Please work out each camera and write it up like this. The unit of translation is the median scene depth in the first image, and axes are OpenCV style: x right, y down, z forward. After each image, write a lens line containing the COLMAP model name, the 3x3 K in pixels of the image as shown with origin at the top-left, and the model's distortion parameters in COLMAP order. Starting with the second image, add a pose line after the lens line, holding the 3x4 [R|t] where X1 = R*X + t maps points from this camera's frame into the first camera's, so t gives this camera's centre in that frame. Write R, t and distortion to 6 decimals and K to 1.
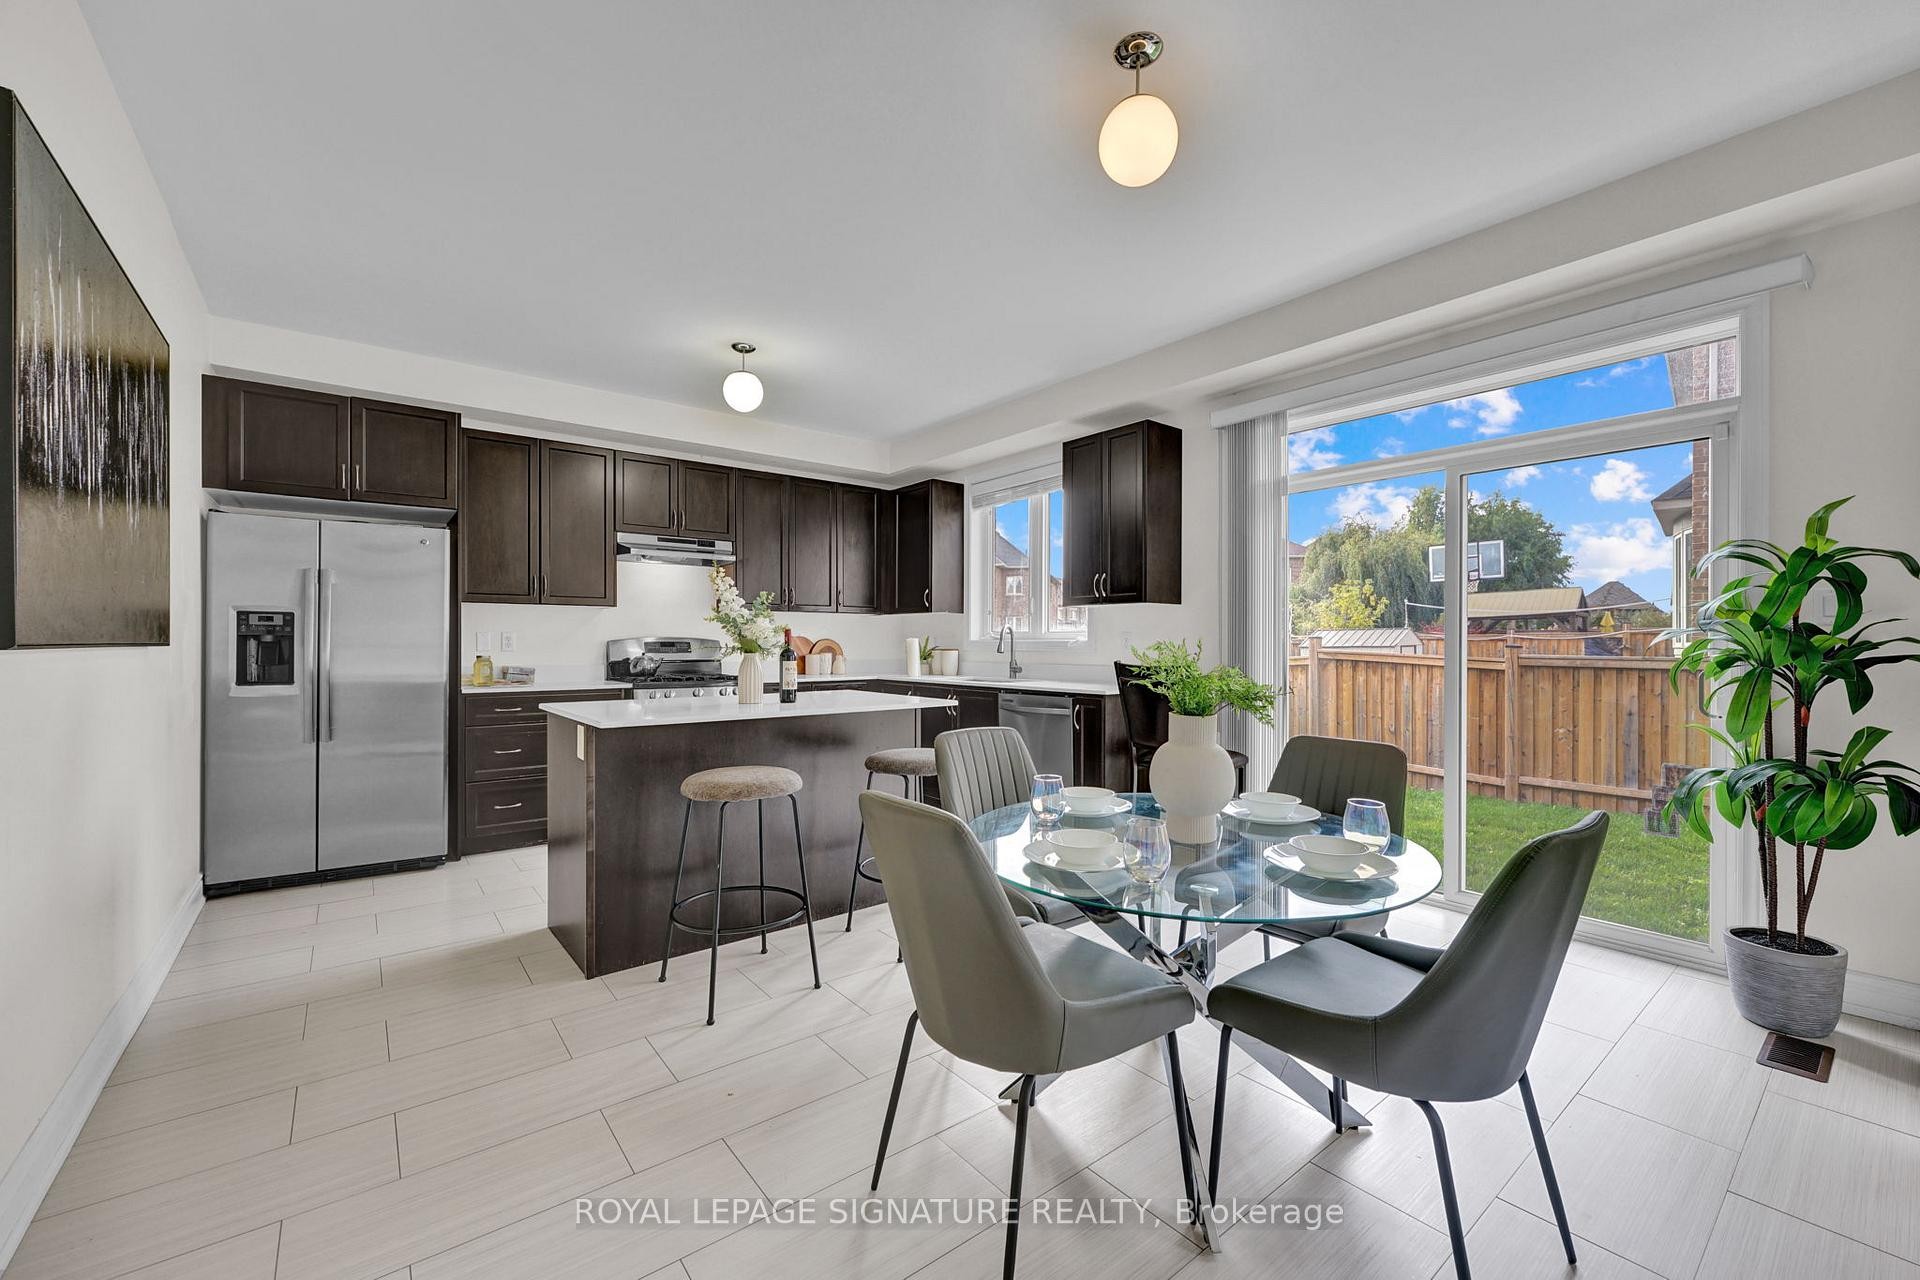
lens RADIAL K [[776.0, 0, 965.2], [0, 776.0, 646.1], [0, 0, 1]] dist [0.000433, -0.000057]
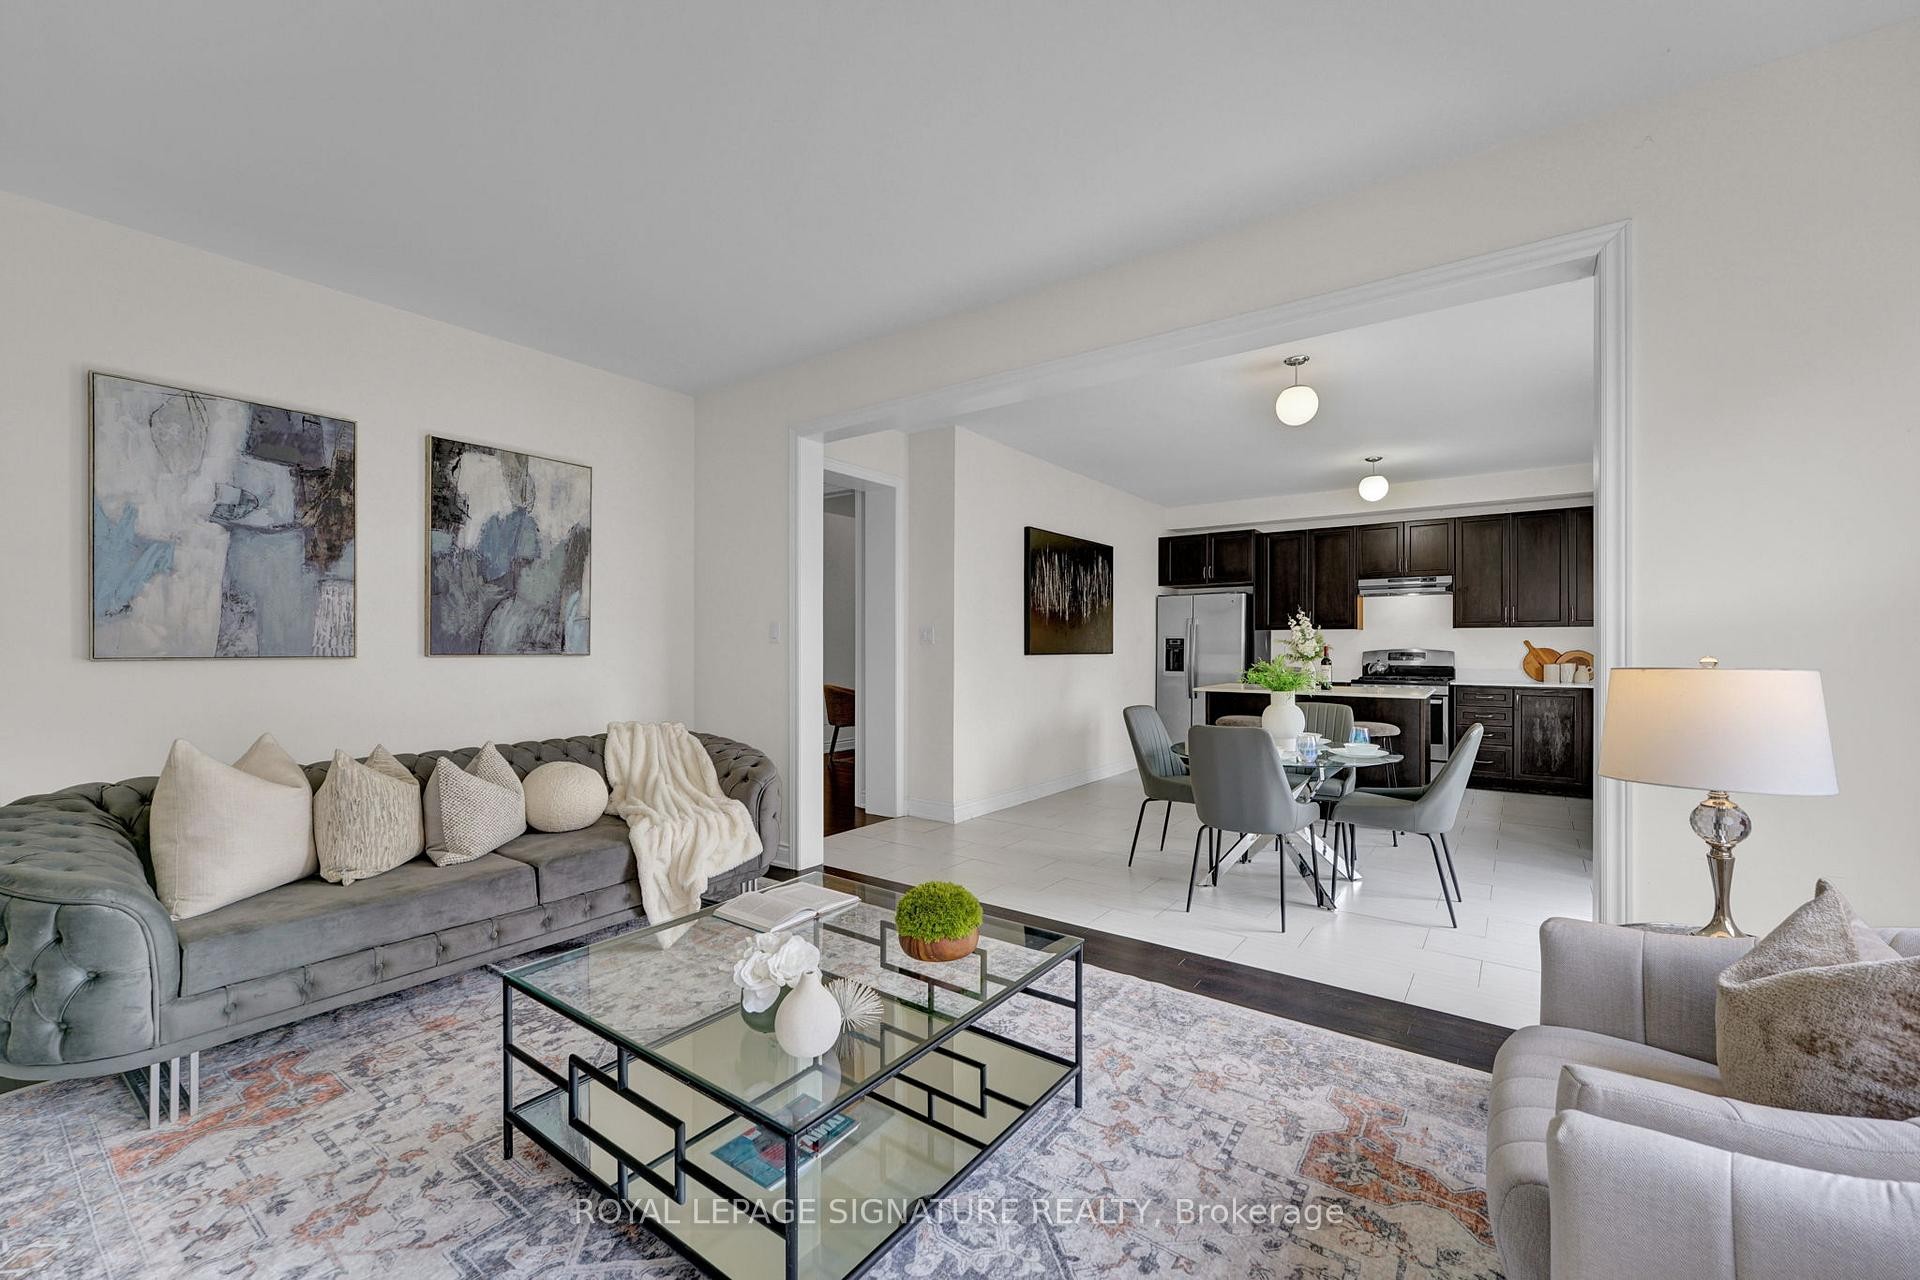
lens RADIAL K [[776.0, 0, 959.3], [0, 776.0, 642.8], [0, 0, 1]] dist [0.000433, -0.000057]
pose [[0.270923, -0.001914, -0.962599, 1.036539], [-0.004060, 0.999987, -0.003131, -0.021353], [0.962592, 0.004756, 0.270912, -0.206686]]
